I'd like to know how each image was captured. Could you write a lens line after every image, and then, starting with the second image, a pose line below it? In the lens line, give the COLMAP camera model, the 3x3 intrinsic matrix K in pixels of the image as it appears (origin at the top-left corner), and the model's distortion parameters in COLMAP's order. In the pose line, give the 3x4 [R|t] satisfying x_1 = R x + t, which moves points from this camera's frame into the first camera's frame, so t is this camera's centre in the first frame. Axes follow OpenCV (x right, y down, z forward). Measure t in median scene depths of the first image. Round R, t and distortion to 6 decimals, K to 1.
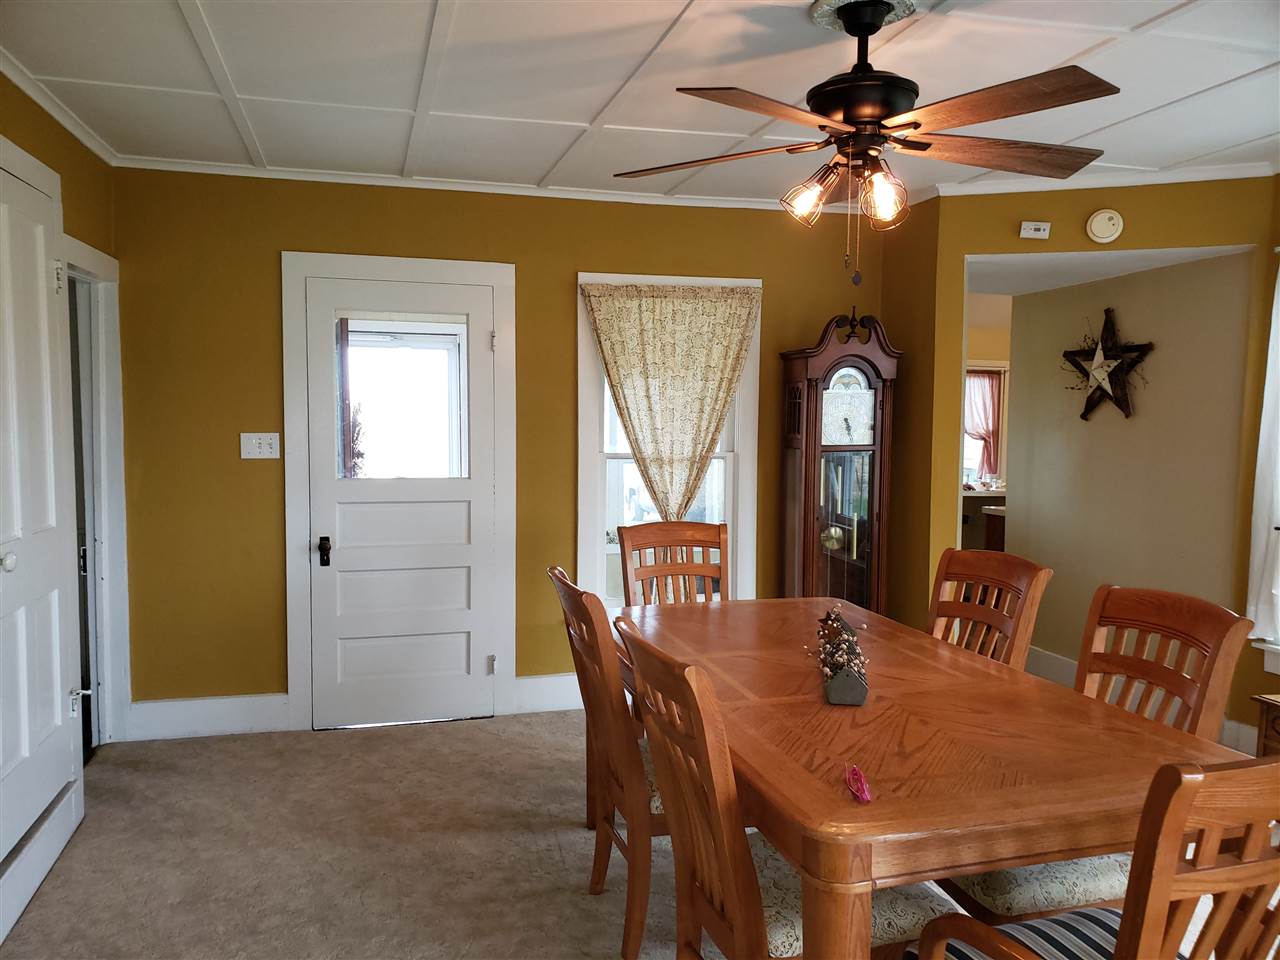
lens RADIAL K [[998.0, 0, 640.0], [0, 998.0, 480.0], [0, 0, 1]] dist [-0.001198, -0.002143]
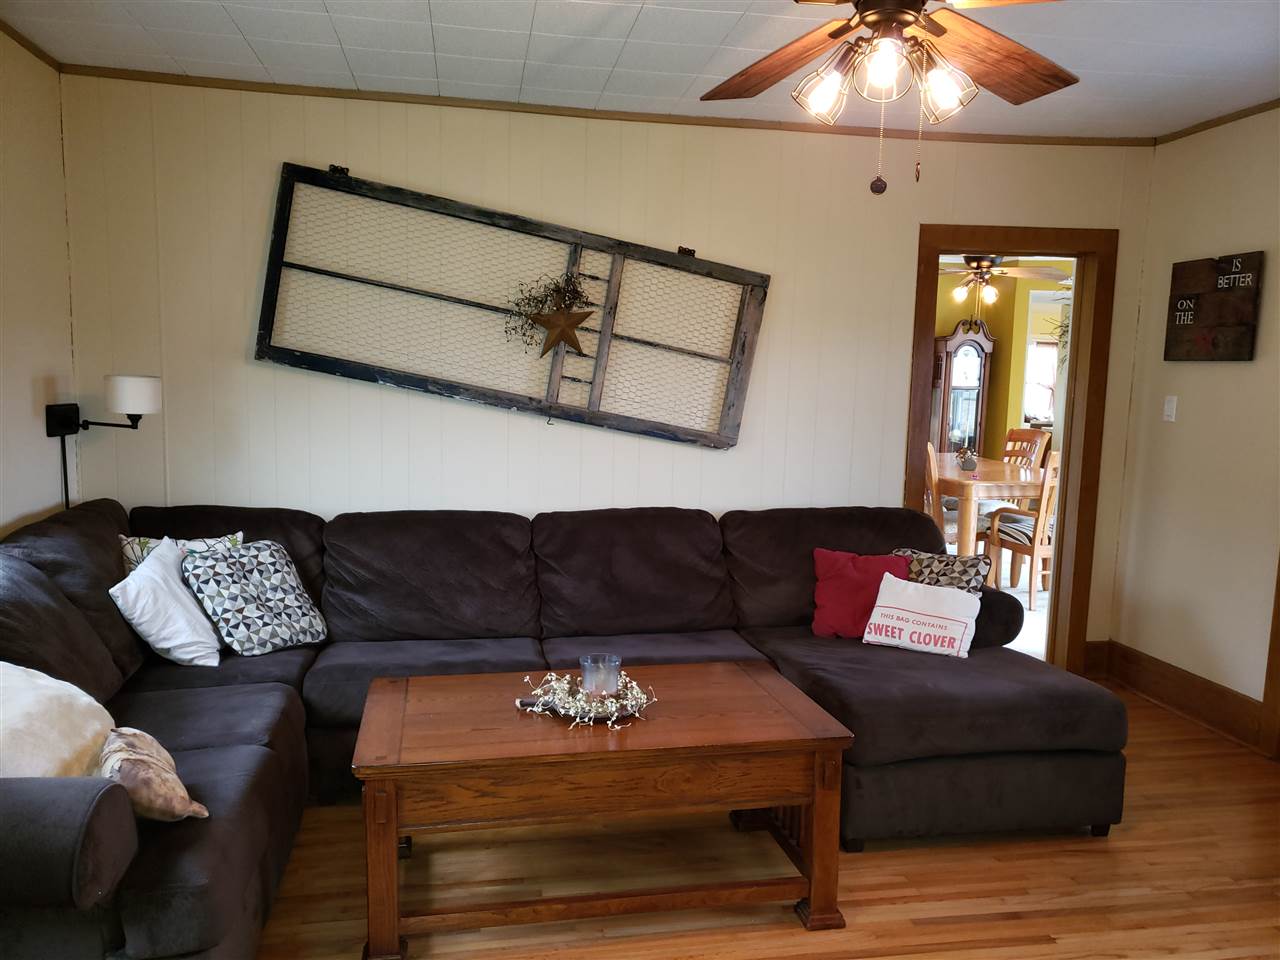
lens RADIAL K [[998.0, 0, 640.0], [0, 998.0, 480.0], [0, 0, 1]] dist [-0.001198, -0.002143]
pose [[0.996121, 0.024544, -0.084504, -0.261872], [-0.020039, 0.998353, 0.053759, 0.058093], [0.085684, -0.051857, 0.994972, -1.026896]]
